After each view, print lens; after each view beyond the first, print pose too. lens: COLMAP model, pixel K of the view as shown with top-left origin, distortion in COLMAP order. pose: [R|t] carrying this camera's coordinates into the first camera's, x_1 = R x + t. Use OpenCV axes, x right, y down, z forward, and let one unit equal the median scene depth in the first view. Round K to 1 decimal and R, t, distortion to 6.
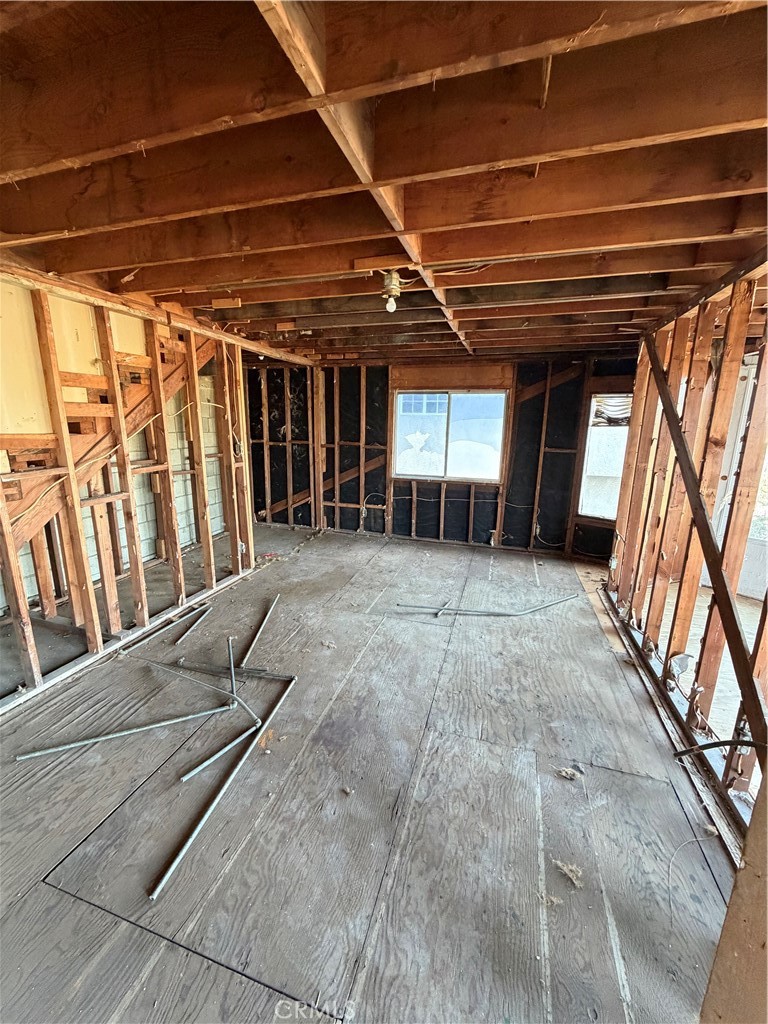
lens RADIAL K [[407.0, 0, 380.9], [0, 407.0, 510.9], [0, 0, 1]] dist [-0.000027, 0.000329]
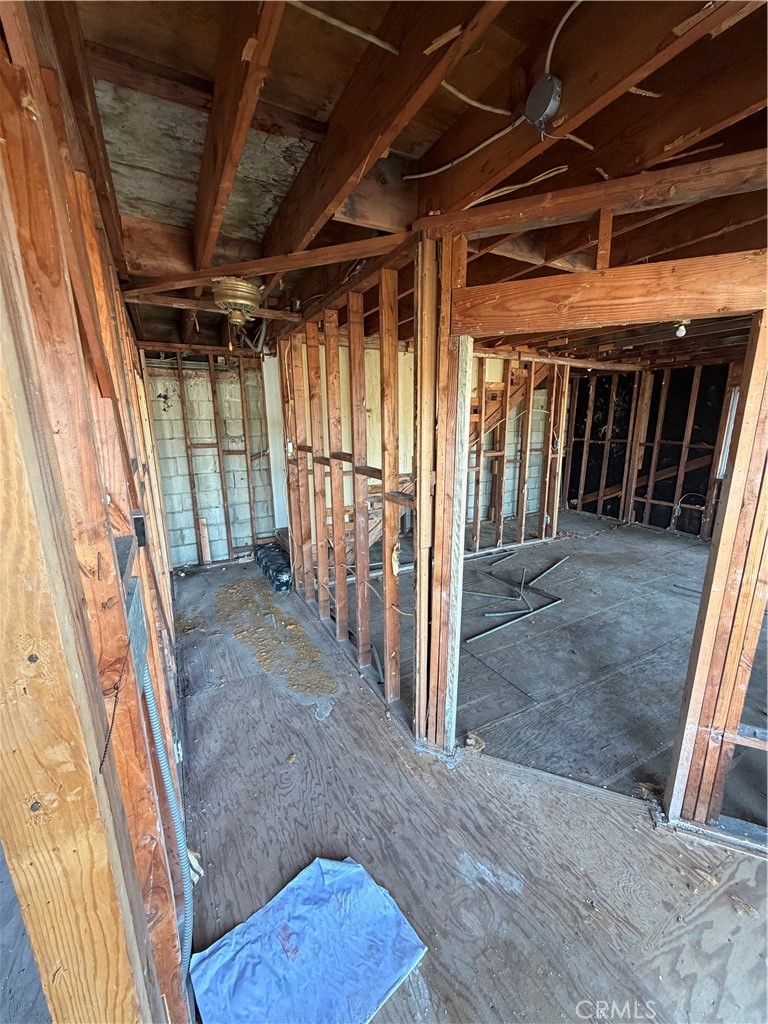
lens RADIAL K [[407.0, 0, 383.2], [0, 407.0, 513.0], [0, 0, 1]] dist [-0.000027, 0.000329]
pose [[0.715481, 0.136122, -0.685243, 0.175665], [-0.134567, 0.989320, 0.056021, 0.067487], [0.685550, 0.052129, 0.726157, -0.313848]]
